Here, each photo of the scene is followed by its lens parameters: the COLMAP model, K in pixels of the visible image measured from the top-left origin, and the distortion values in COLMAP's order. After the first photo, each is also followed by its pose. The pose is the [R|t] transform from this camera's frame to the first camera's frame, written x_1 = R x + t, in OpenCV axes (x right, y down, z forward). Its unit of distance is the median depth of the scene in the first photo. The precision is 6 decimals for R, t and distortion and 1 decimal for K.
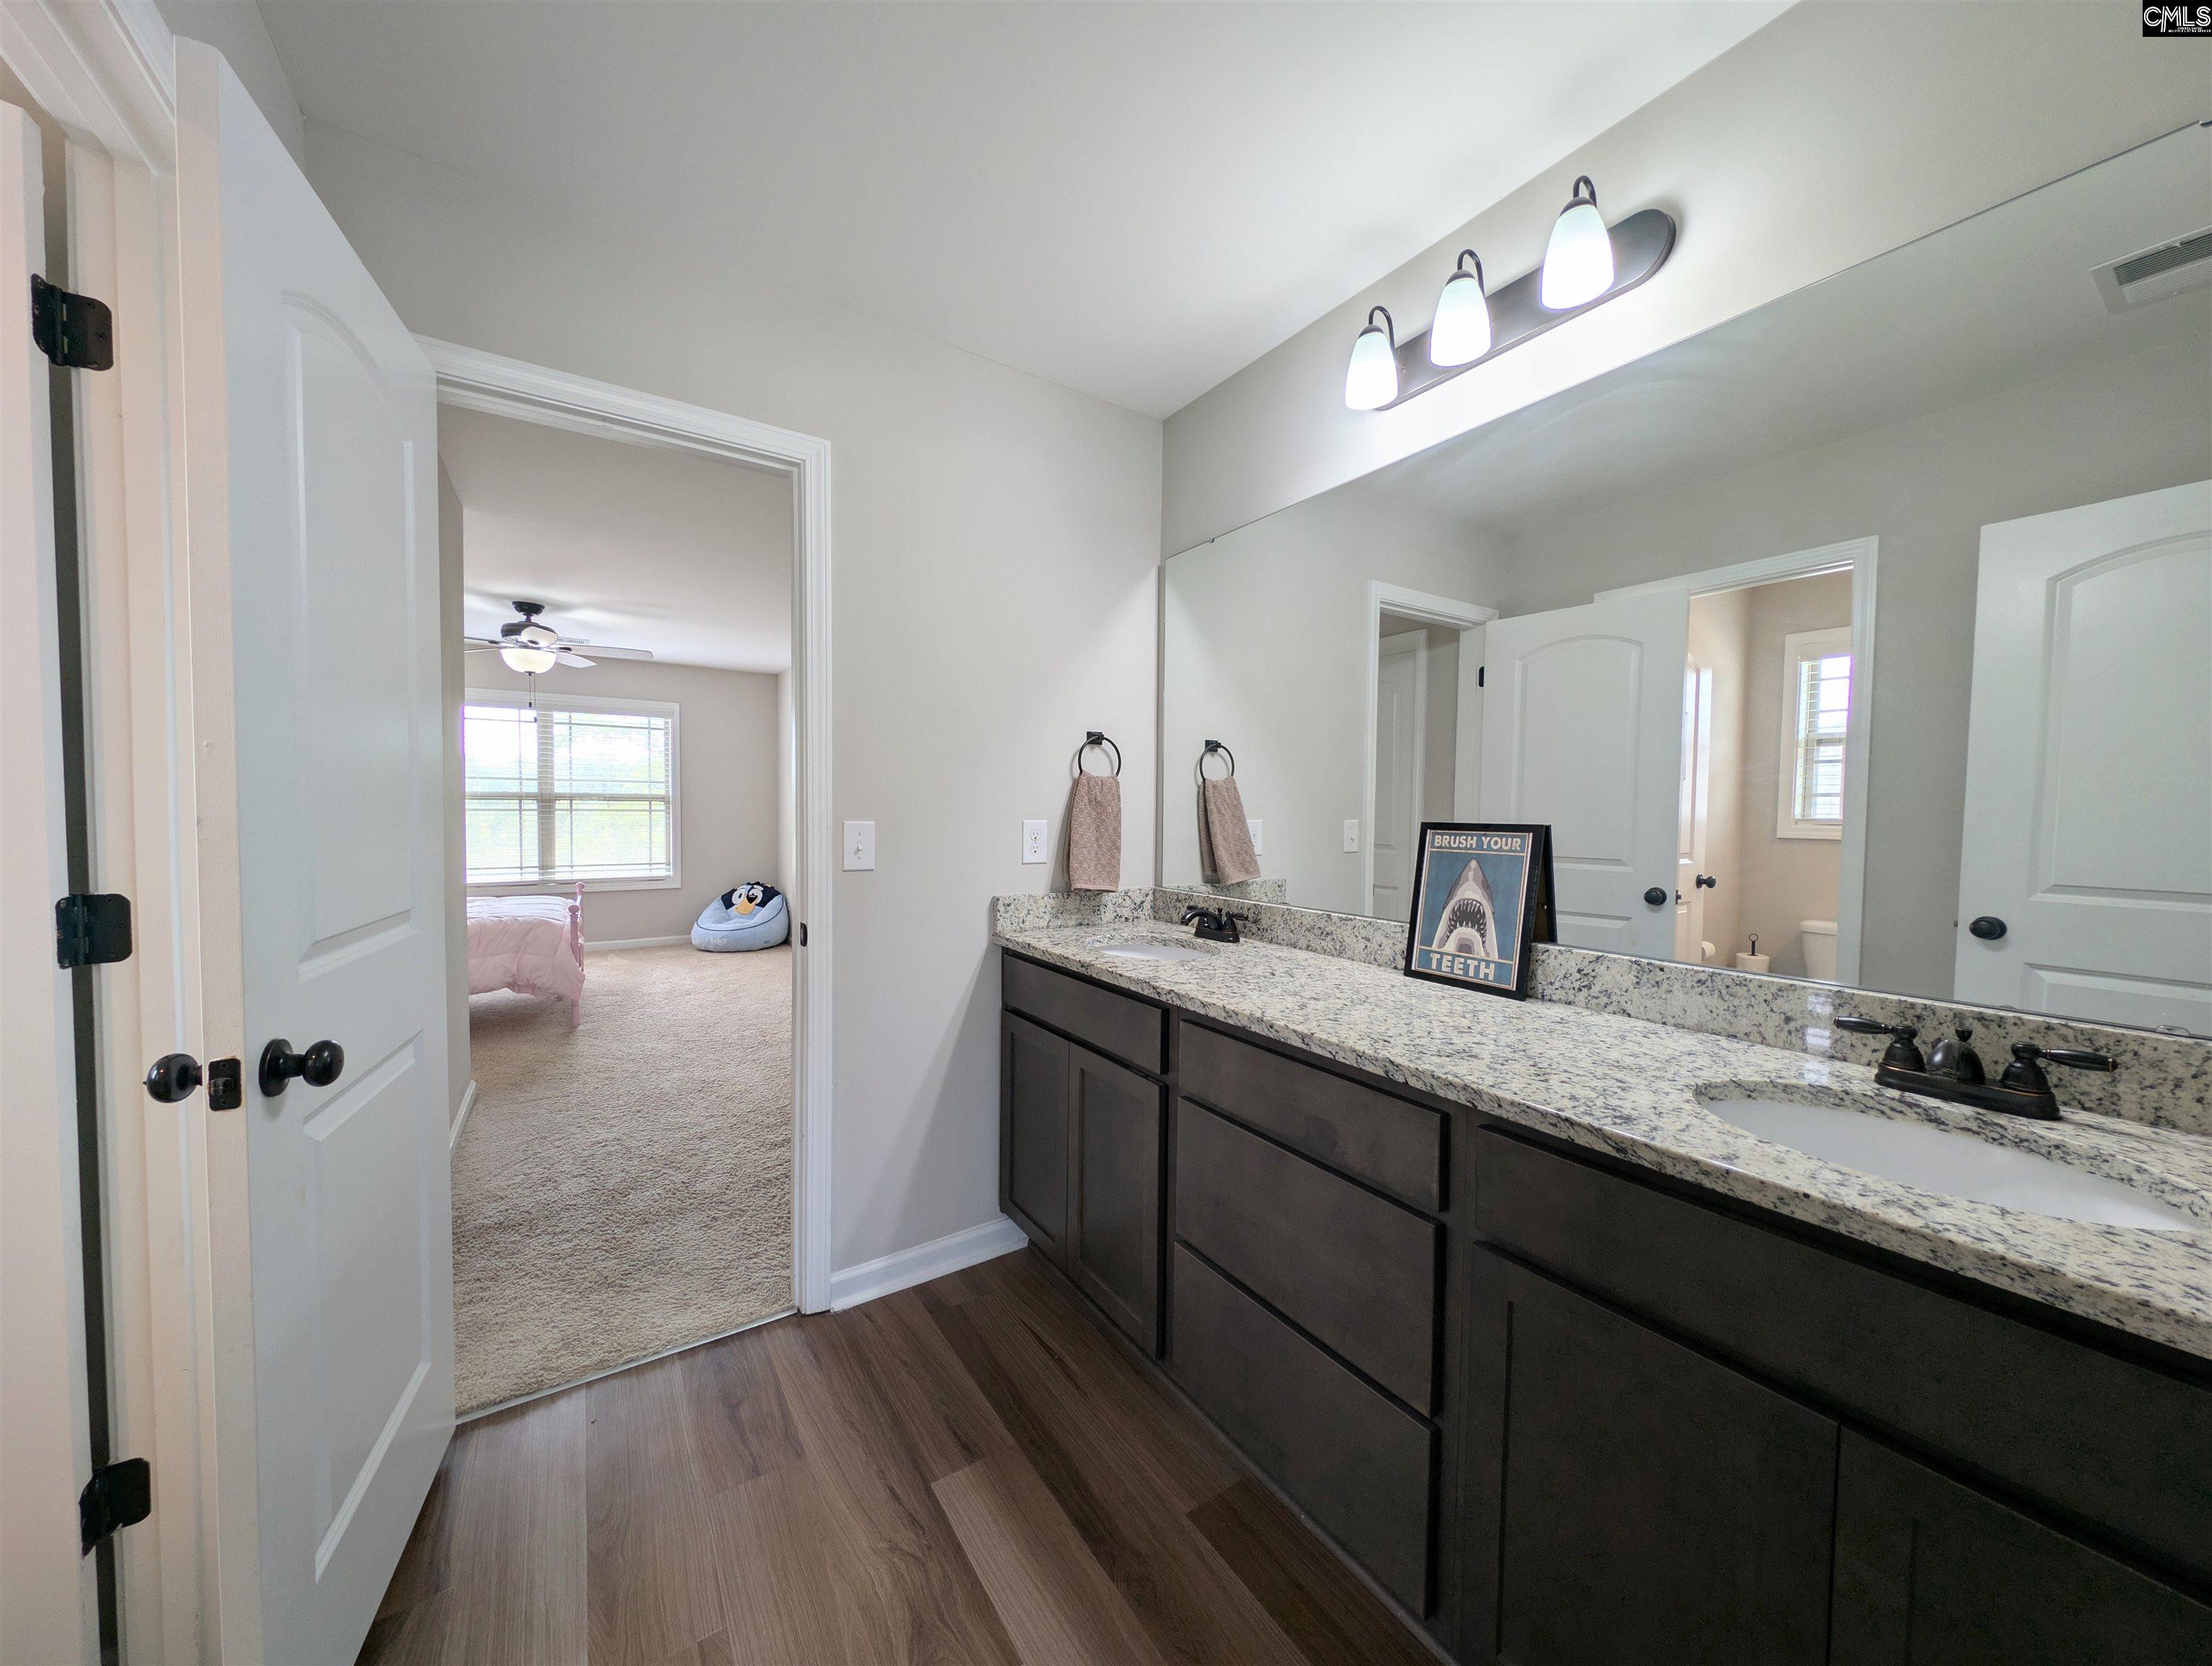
lens RADIAL K [[787.7, 0, 1099.9], [0, 787.7, 837.1], [0, 0, 1]] dist [0.016020, -0.009486]
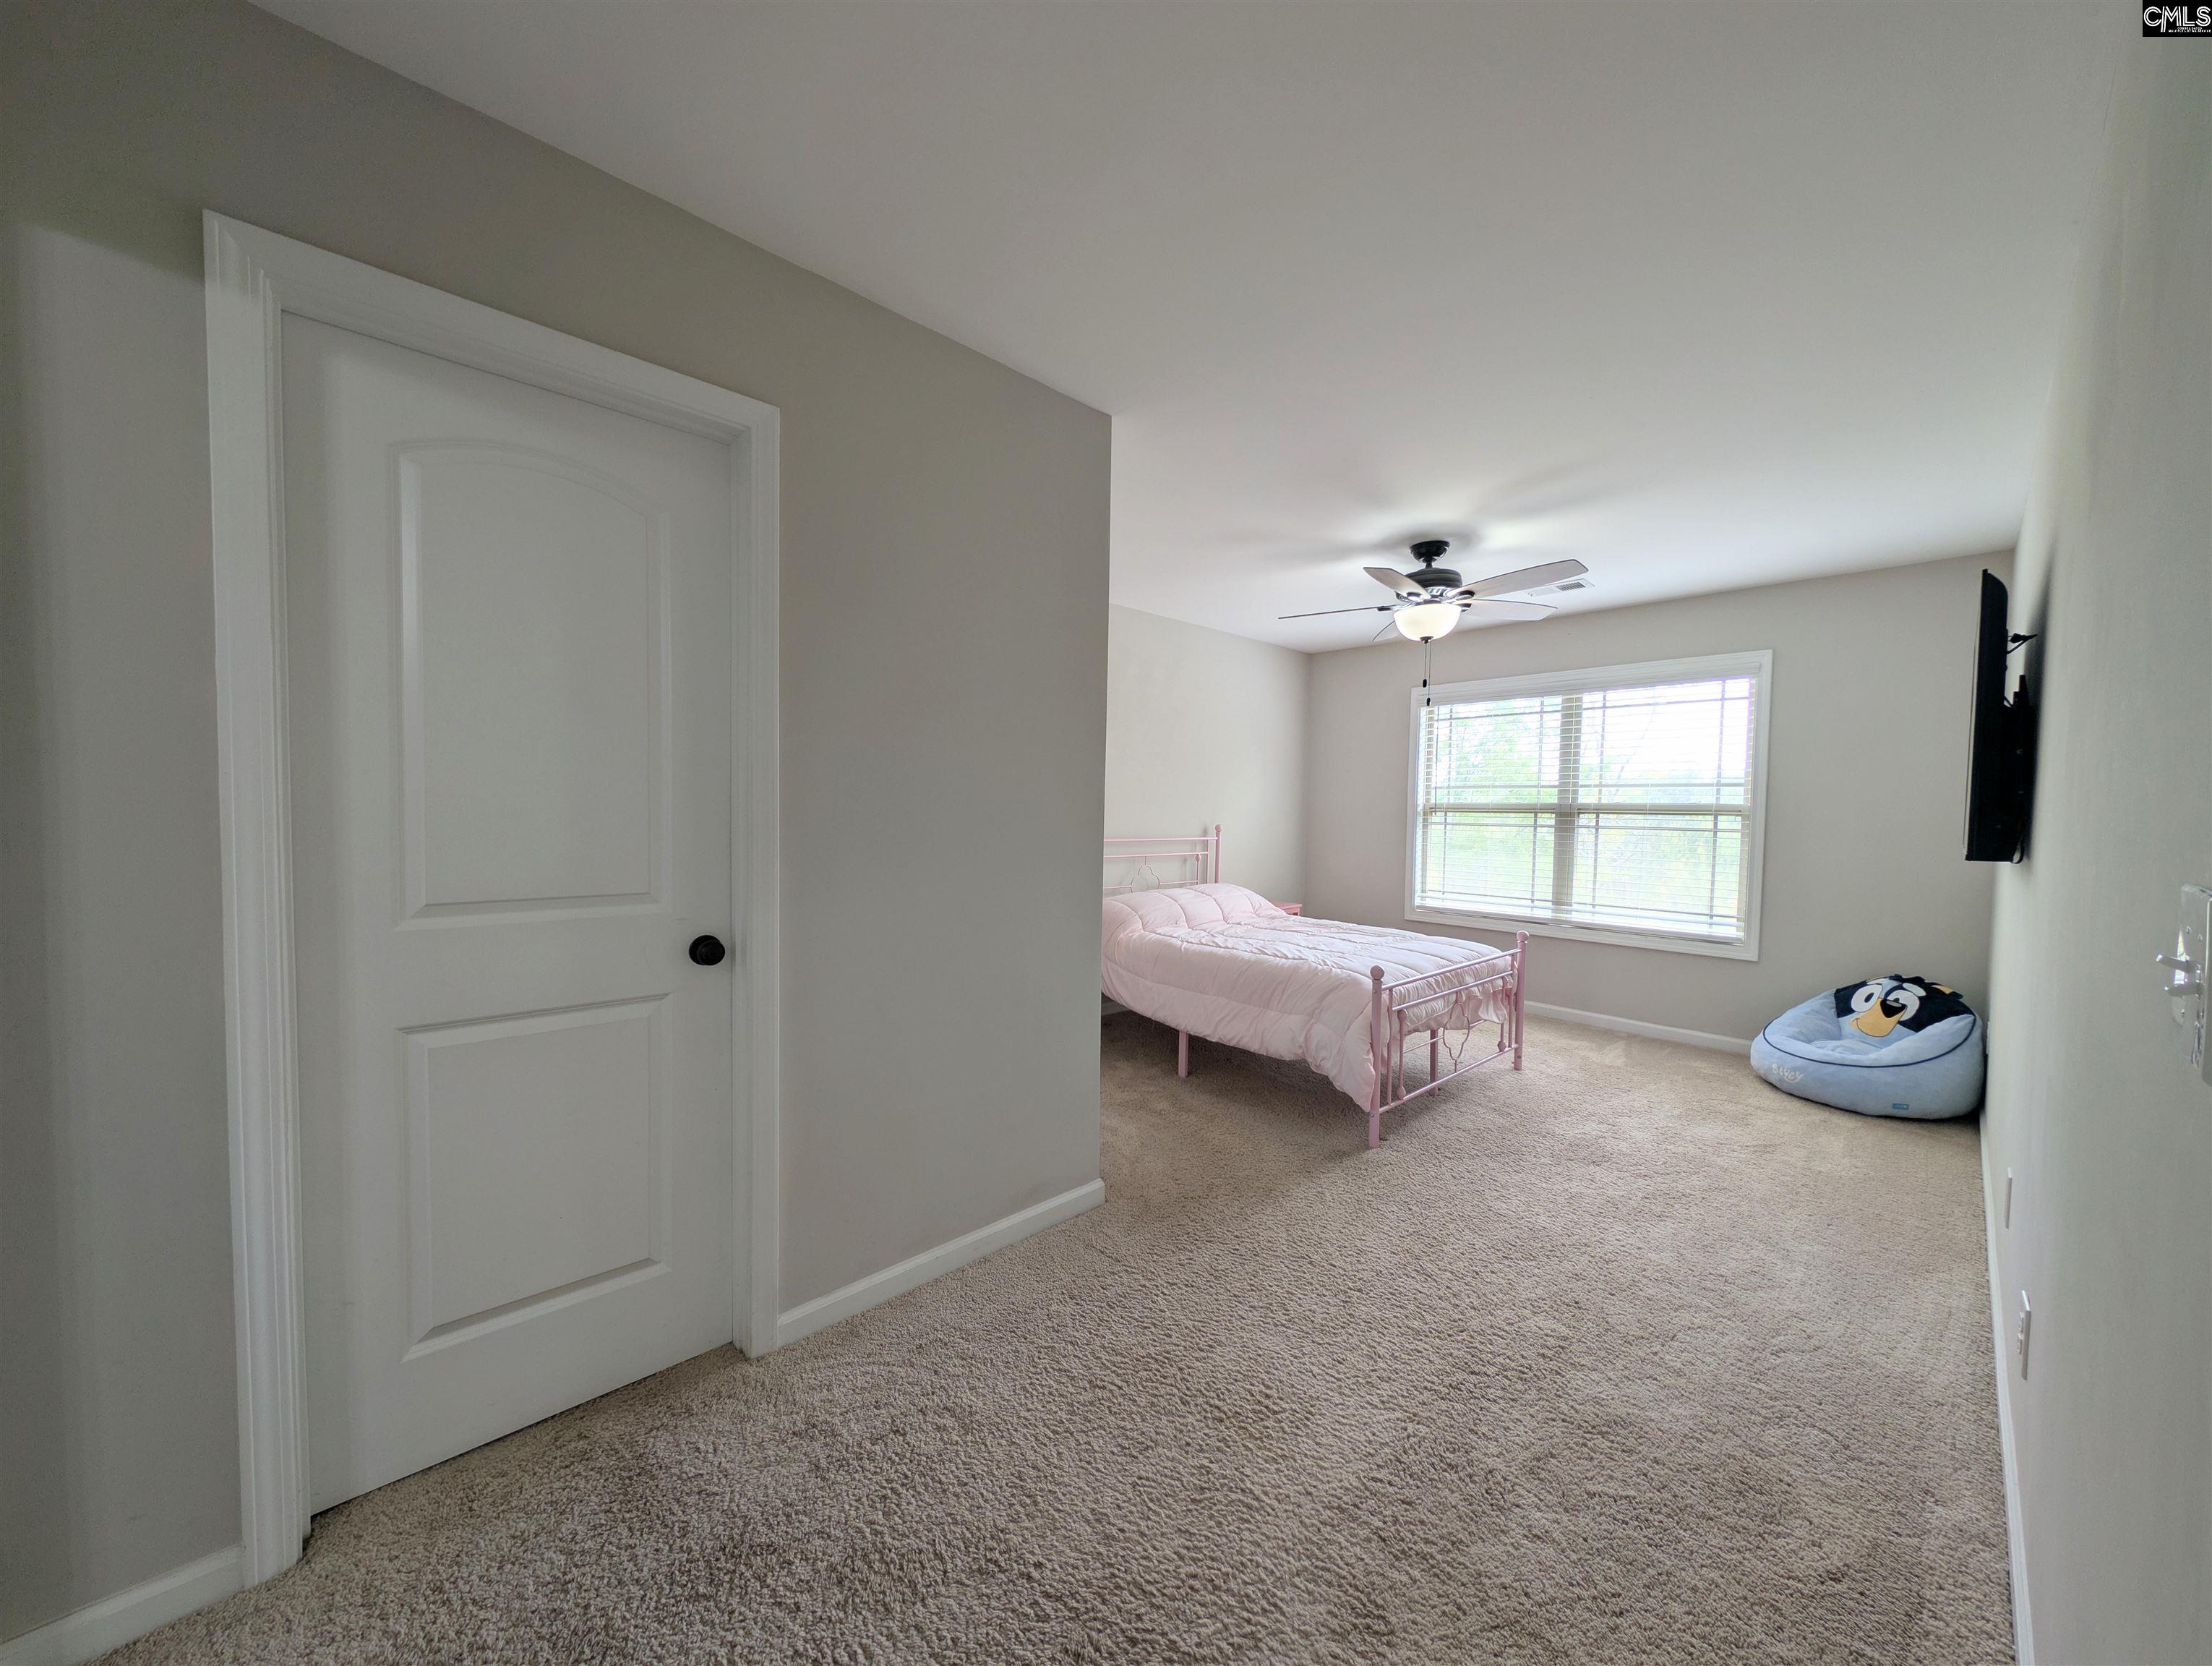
lens RADIAL K [[787.7, 0, 1099.9], [0, 787.7, 837.1], [0, 0, 1]] dist [0.016020, -0.009486]
pose [[0.166570, 0.027605, -0.985643, -0.031508], [-0.049224, 0.998594, 0.019649, -0.017091], [0.984800, 0.045244, 0.167695, 0.433963]]
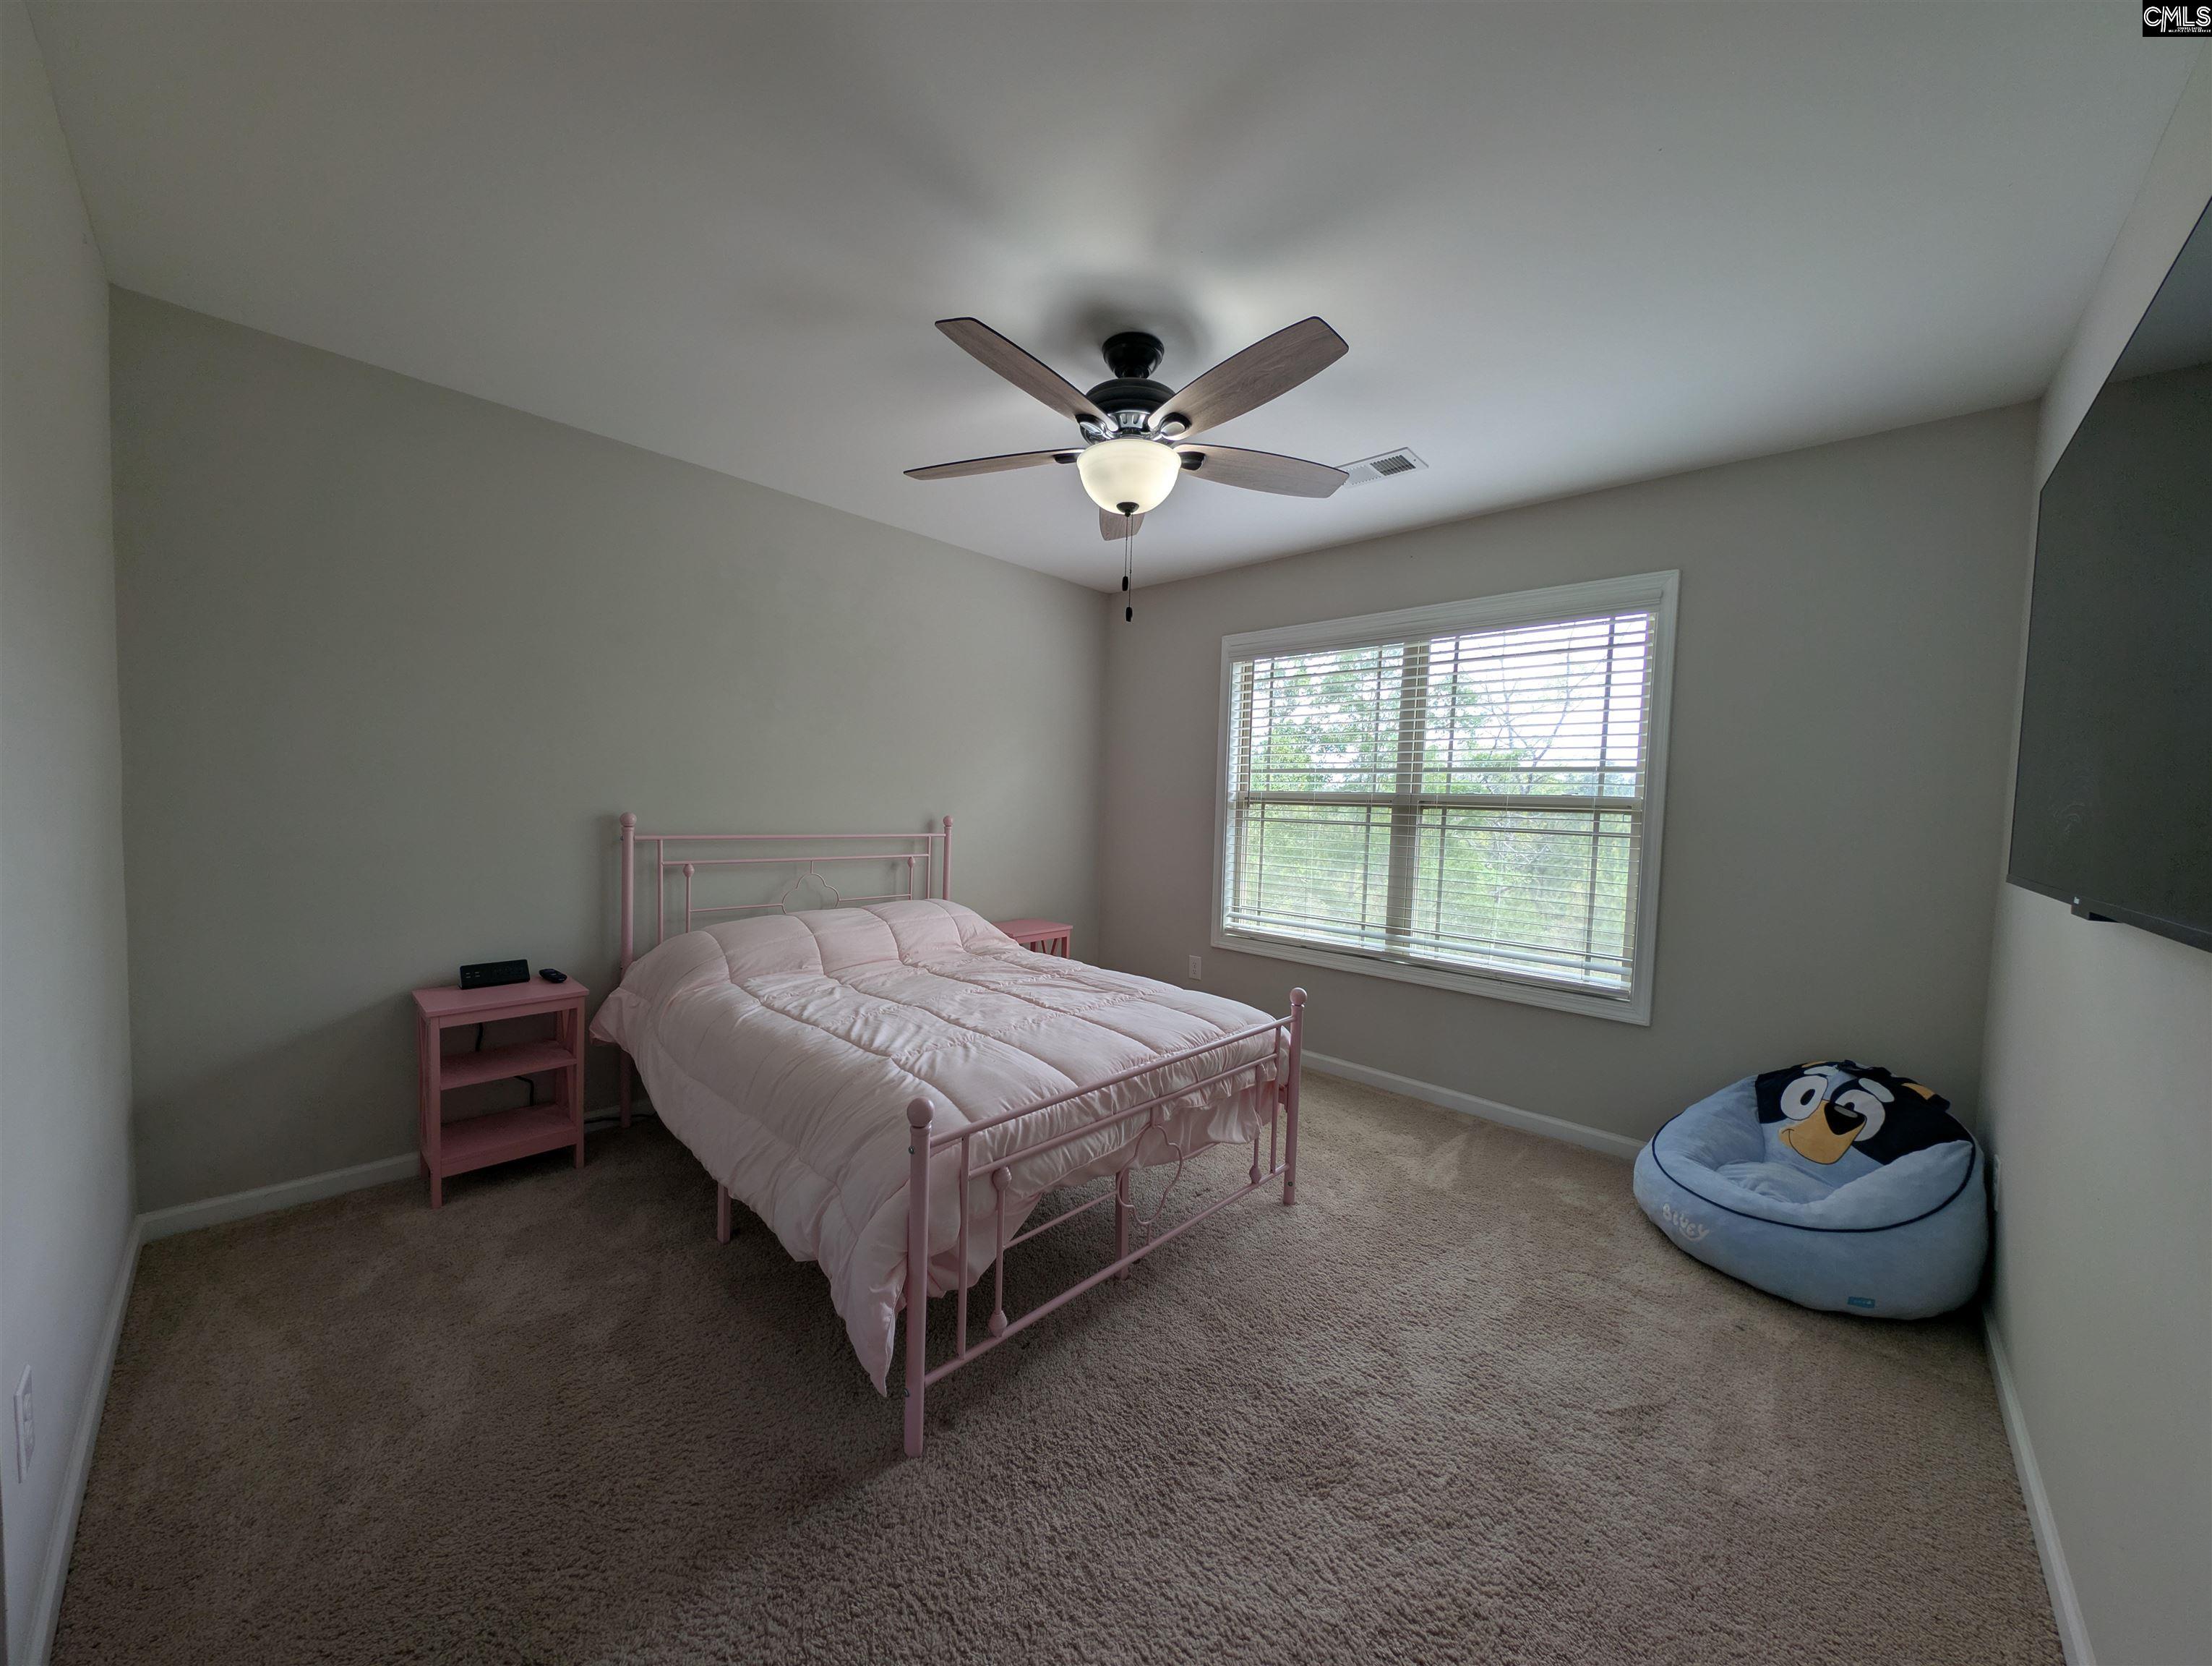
lens RADIAL K [[812.8, 0, 1079.0], [0, 812.8, 840.4], [0, 0, 1]] dist [0.017799, -0.010104]
pose [[0.232247, 0.044566, -0.971635, -0.204492], [-0.064257, 0.997470, 0.030391, -0.026661], [0.970532, 0.055376, 0.234523, 0.645471]]
